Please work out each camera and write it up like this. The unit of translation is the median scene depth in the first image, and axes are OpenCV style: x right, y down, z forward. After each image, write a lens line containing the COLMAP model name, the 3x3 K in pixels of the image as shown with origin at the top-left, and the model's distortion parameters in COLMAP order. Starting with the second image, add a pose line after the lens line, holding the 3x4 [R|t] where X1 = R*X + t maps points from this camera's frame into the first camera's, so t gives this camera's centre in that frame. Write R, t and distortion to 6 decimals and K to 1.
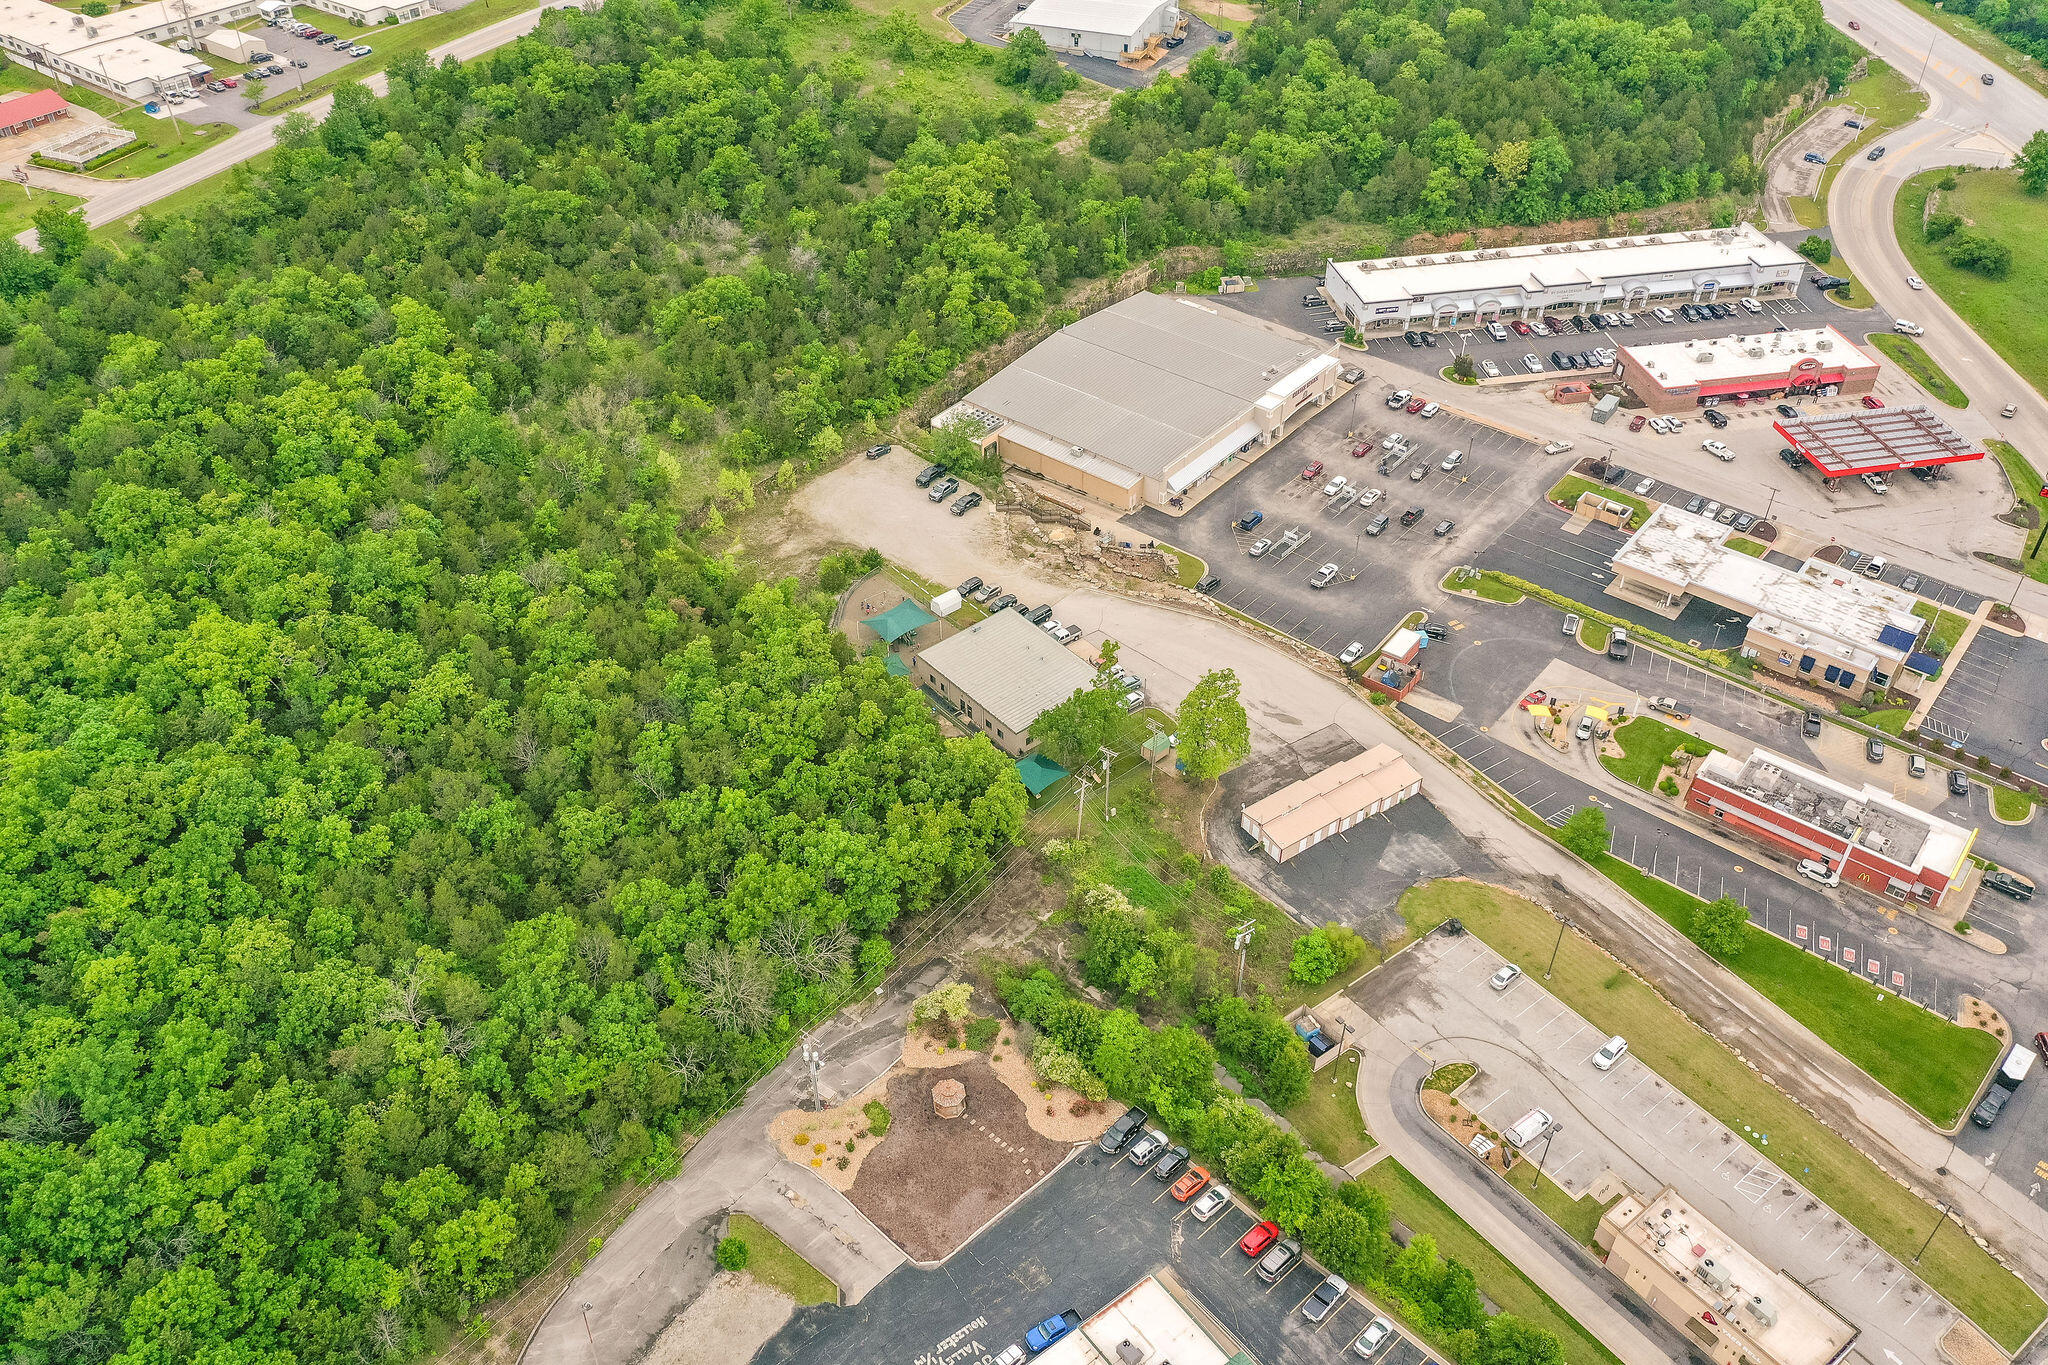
lens RADIAL K [[1614.4, 0, 1034.4], [0, 1614.4, 653.9], [0, 0, 1]] dist [-0.017041, -0.003808]
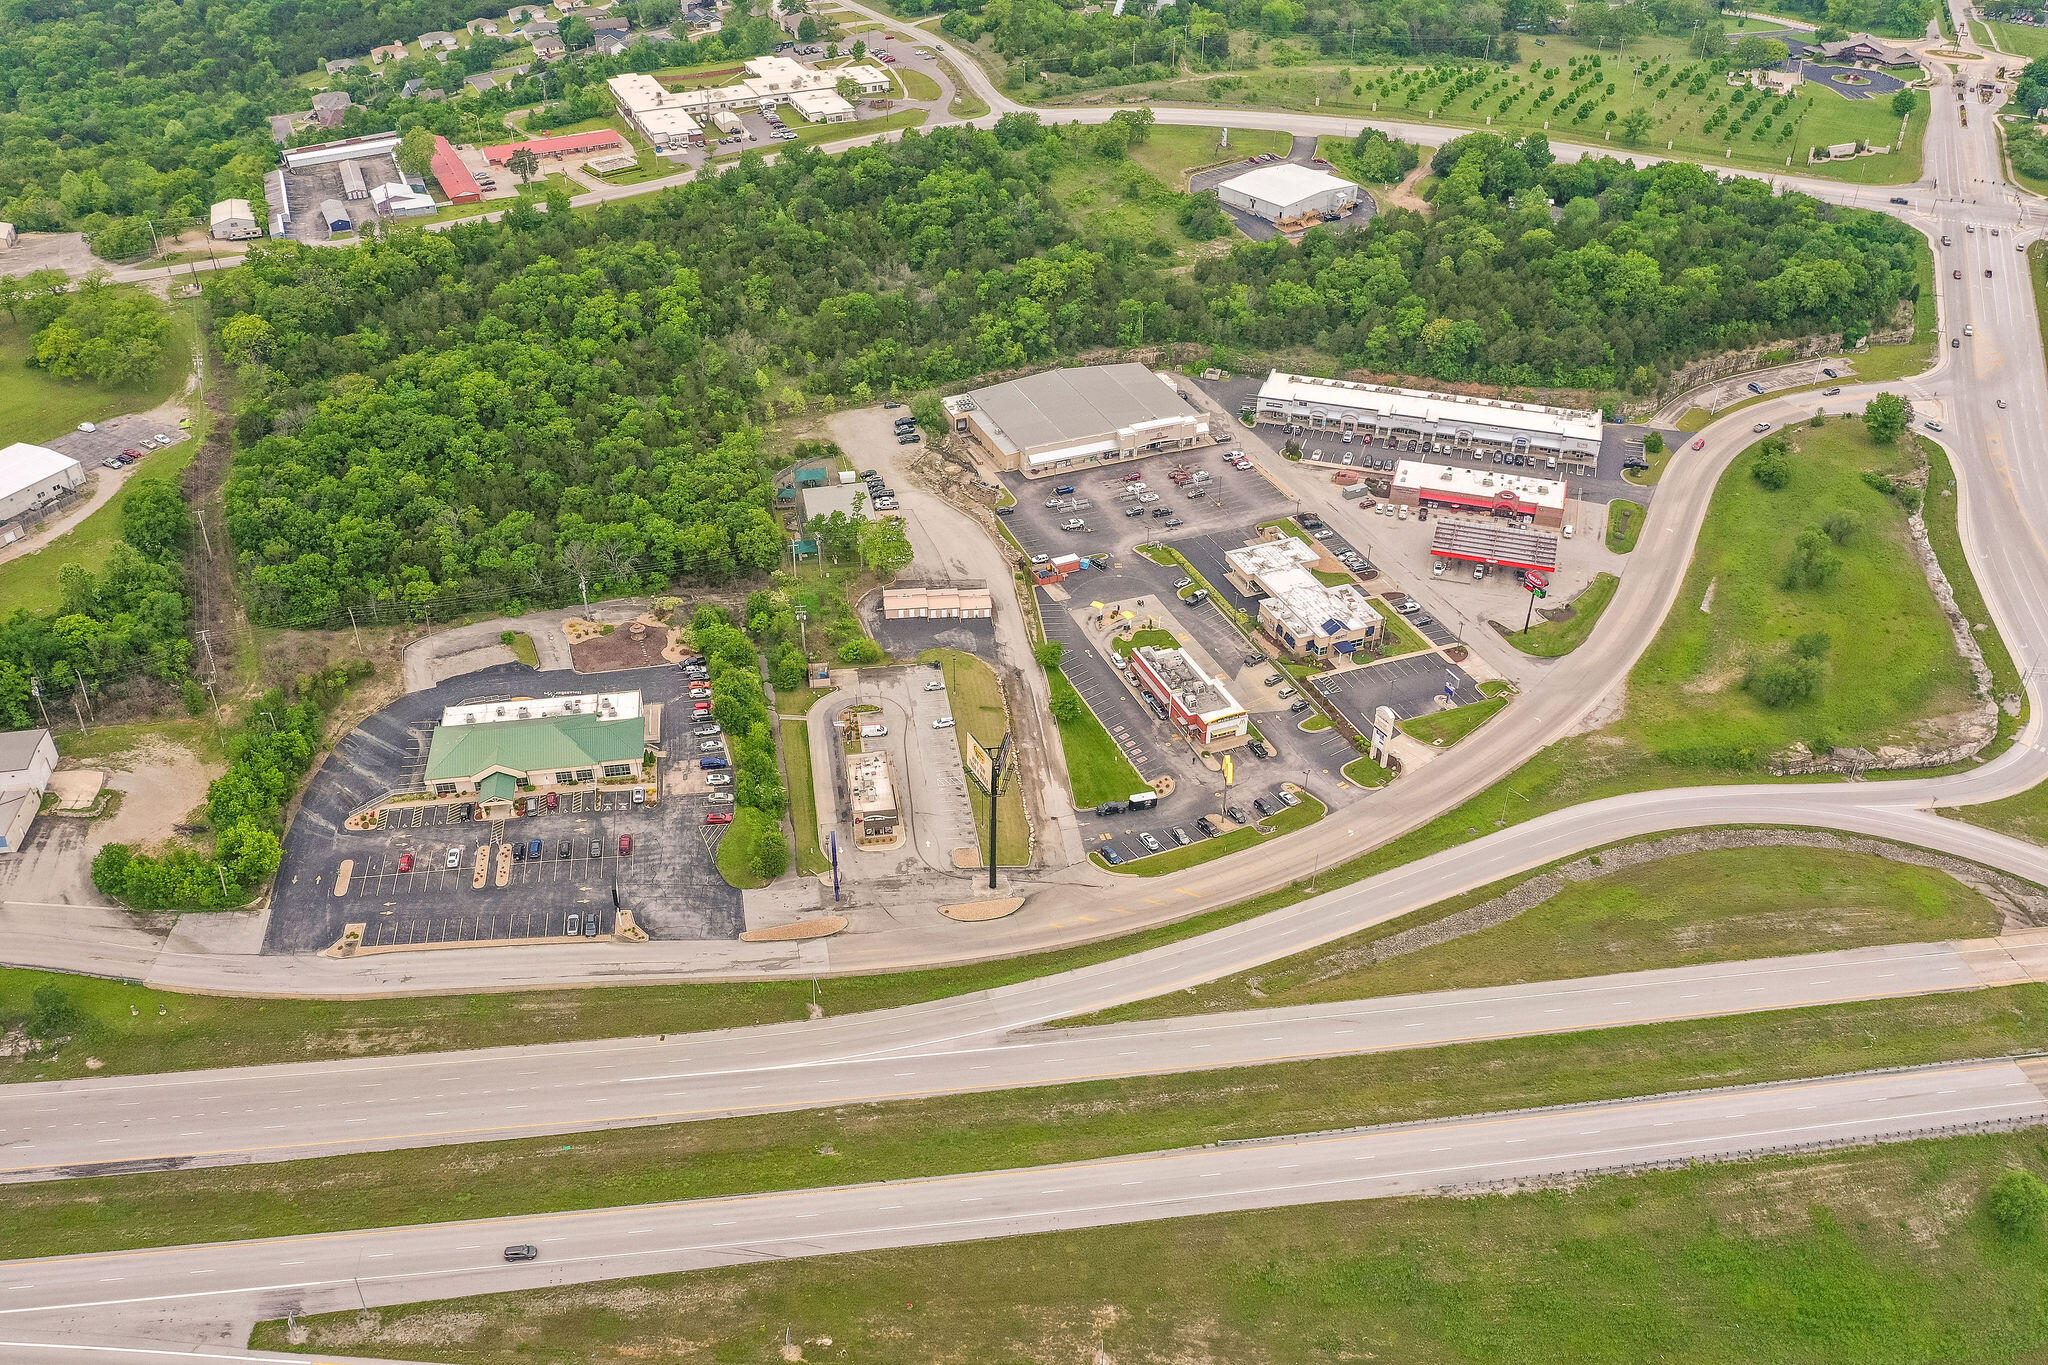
lens RADIAL K [[1651.0, 0, 1024.0], [0, 1651.0, 682.5], [0, 0, 1]] dist [-0.015473, 0.007138]
pose [[0.879795, 0.272895, -0.389216, 0.764001], [-0.297253, 0.954796, -0.002473, 0.113710], [0.370947, 0.117871, 0.921143, -0.502098]]
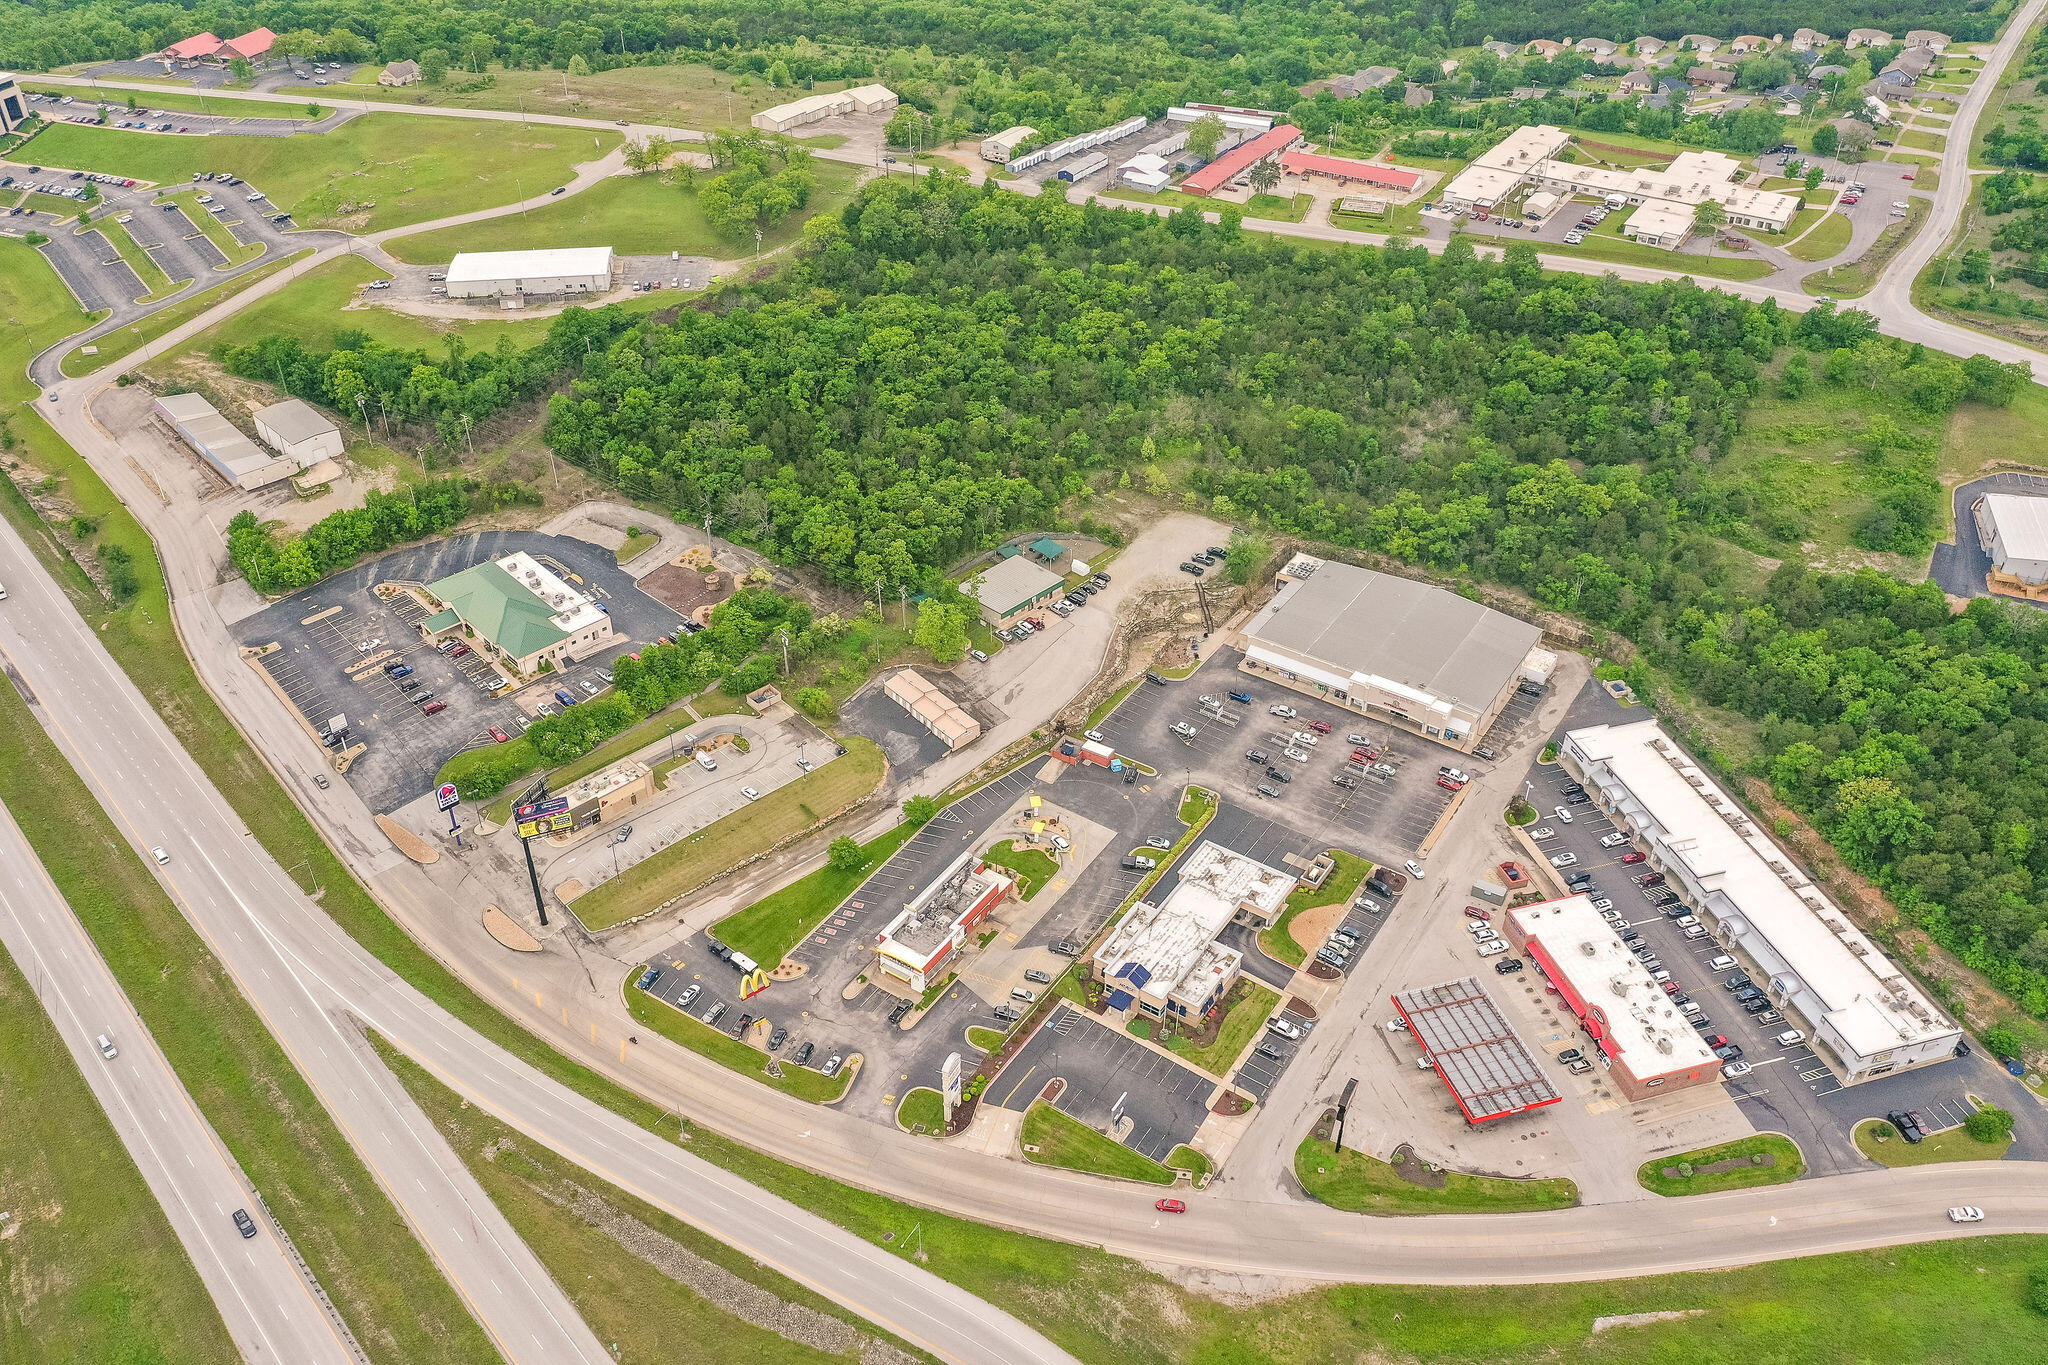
lens RADIAL K [[1672.0, 0, 1024.0], [0, 1672.0, 682.5], [0, 0, 1]] dist [-0.010340, 0.001026]
pose [[0.097847, 0.590419, -0.801144, 1.211051], [-0.620455, 0.665598, 0.414747, -0.549382], [0.778114, 0.456492, 0.431455, 0.216513]]
